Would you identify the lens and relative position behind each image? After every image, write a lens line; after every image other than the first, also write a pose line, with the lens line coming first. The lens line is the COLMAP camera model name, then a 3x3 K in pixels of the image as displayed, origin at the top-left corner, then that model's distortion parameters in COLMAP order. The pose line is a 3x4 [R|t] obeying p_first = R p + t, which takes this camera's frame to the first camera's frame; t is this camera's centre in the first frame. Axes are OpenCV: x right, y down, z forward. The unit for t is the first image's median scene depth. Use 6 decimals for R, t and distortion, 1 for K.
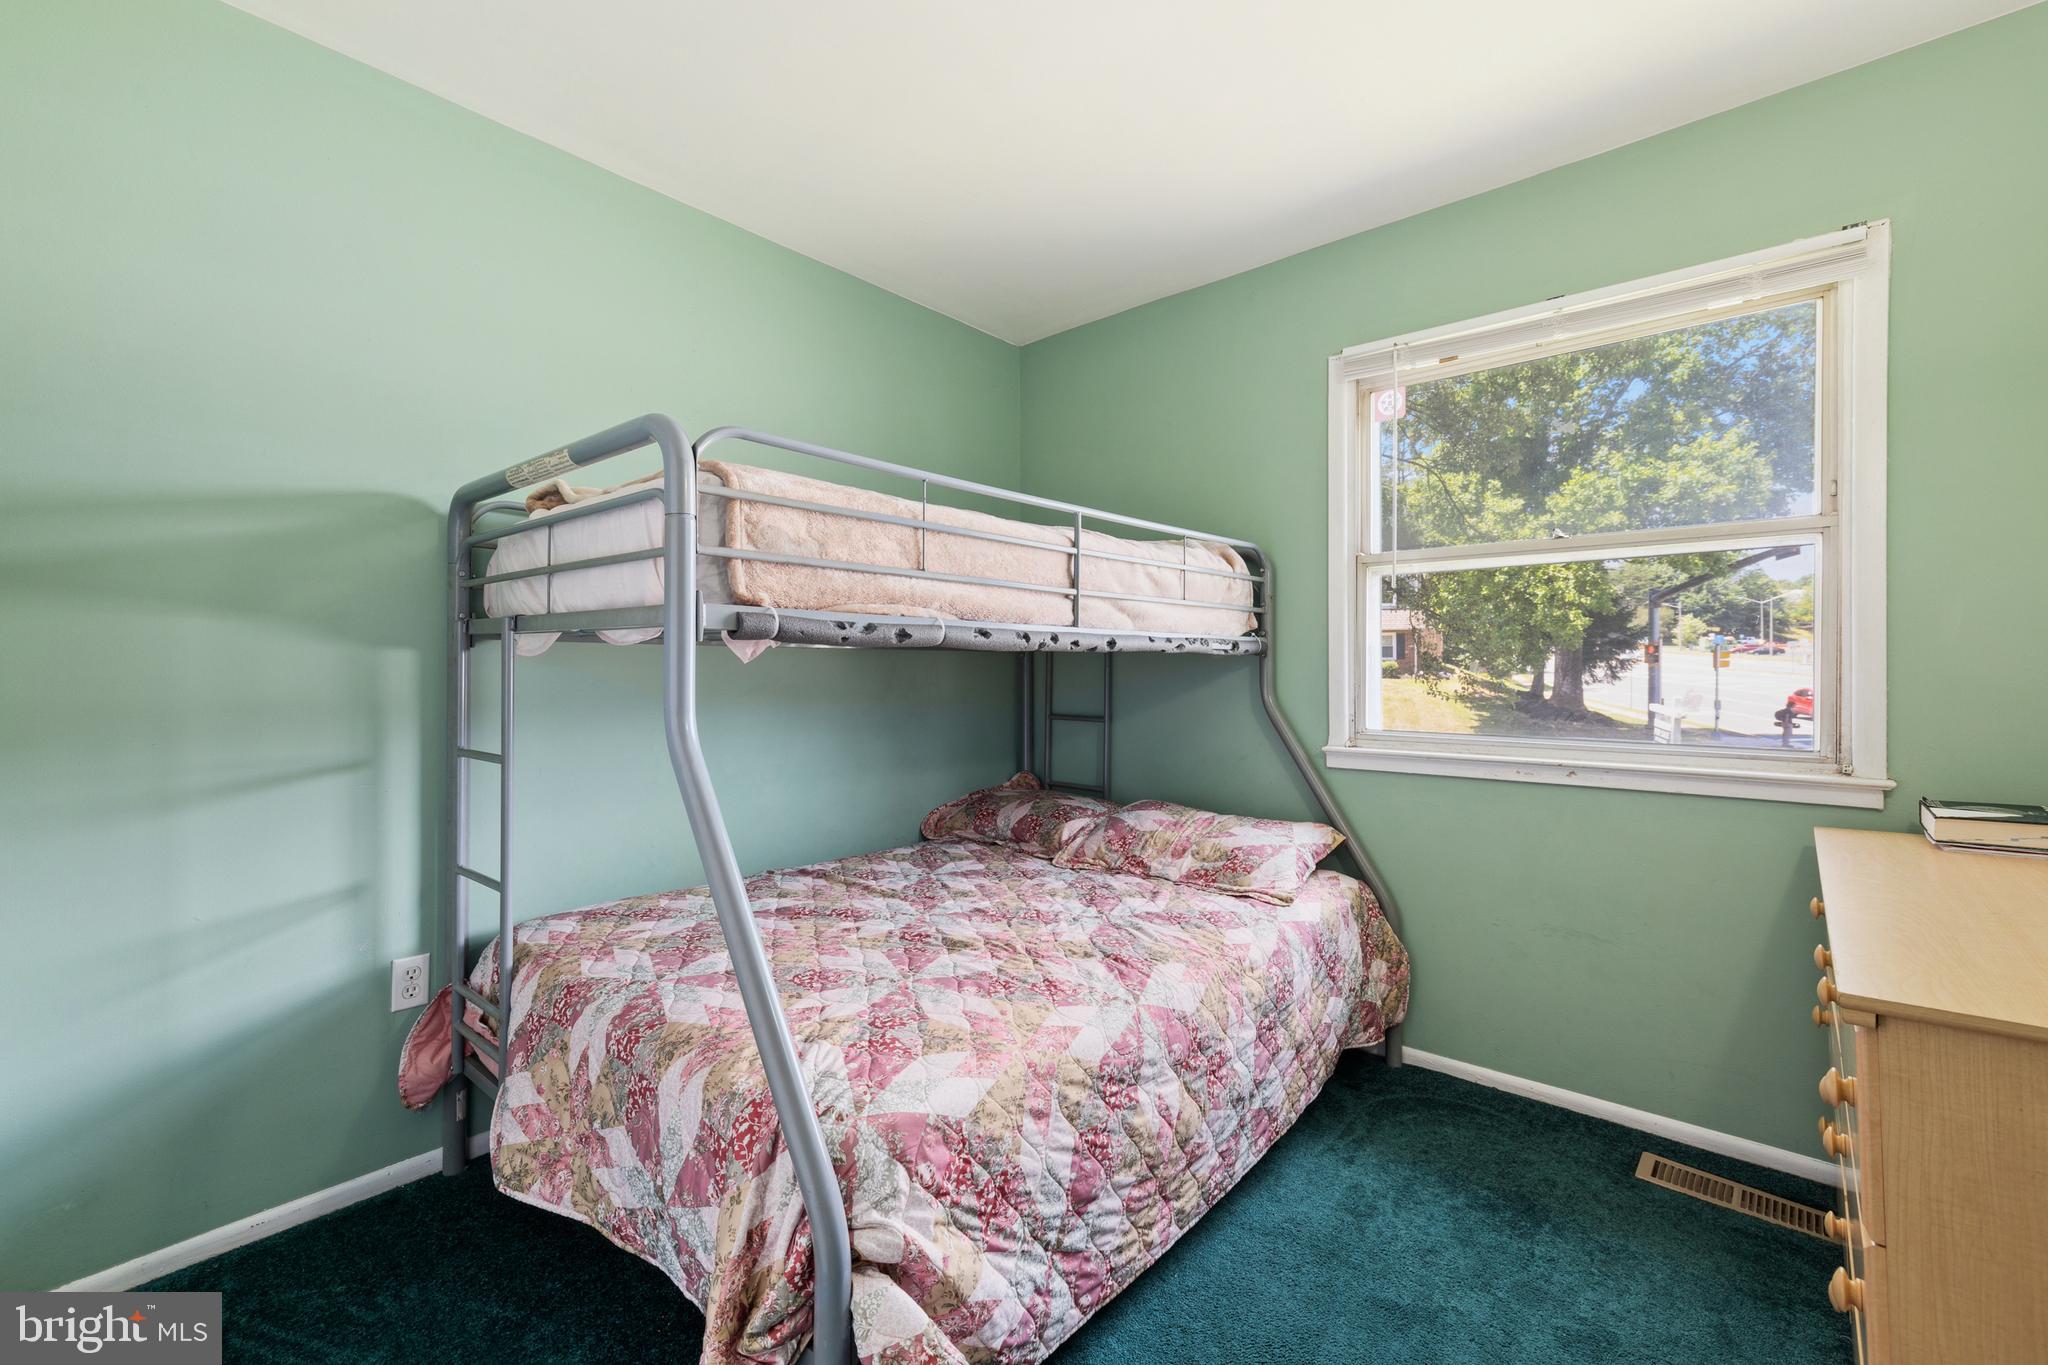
lens RADIAL K [[885.0, 0, 1015.5], [0, 885.0, 673.5], [0, 0, 1]] dist [-0.001352, -0.000305]
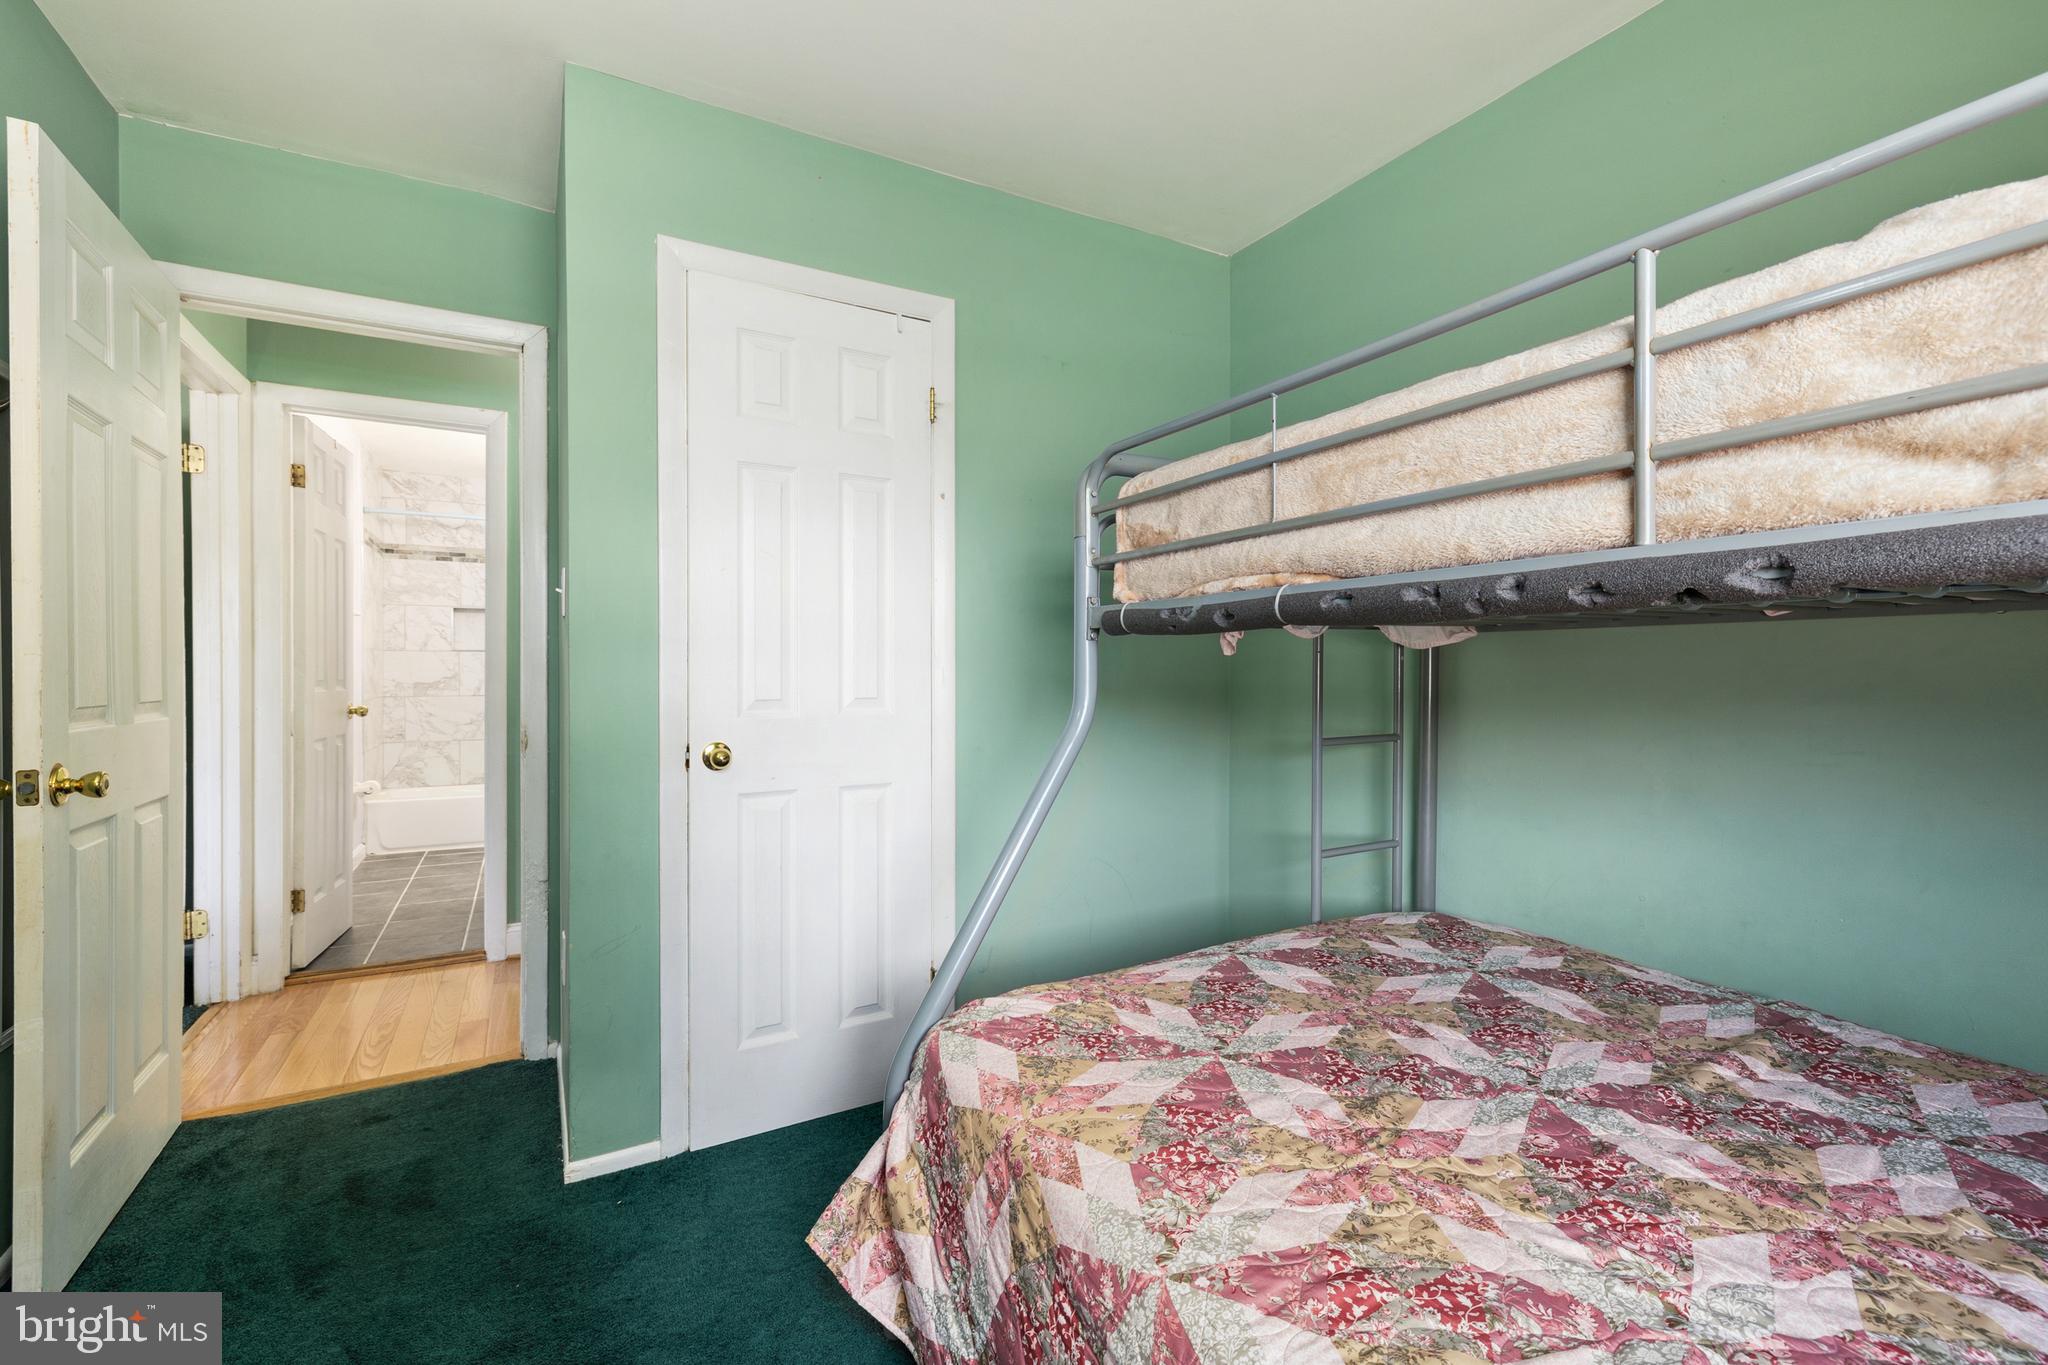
lens RADIAL K [[885.0, 0, 1028.3], [0, 885.0, 684.8], [0, 0, 1]] dist [-0.001352, -0.000305]
pose [[-0.329117, 0.019269, -0.944092, 0.632121], [-0.002014, 0.999775, 0.021108, 0.001391], [0.944287, 0.008849, -0.329004, 1.039789]]
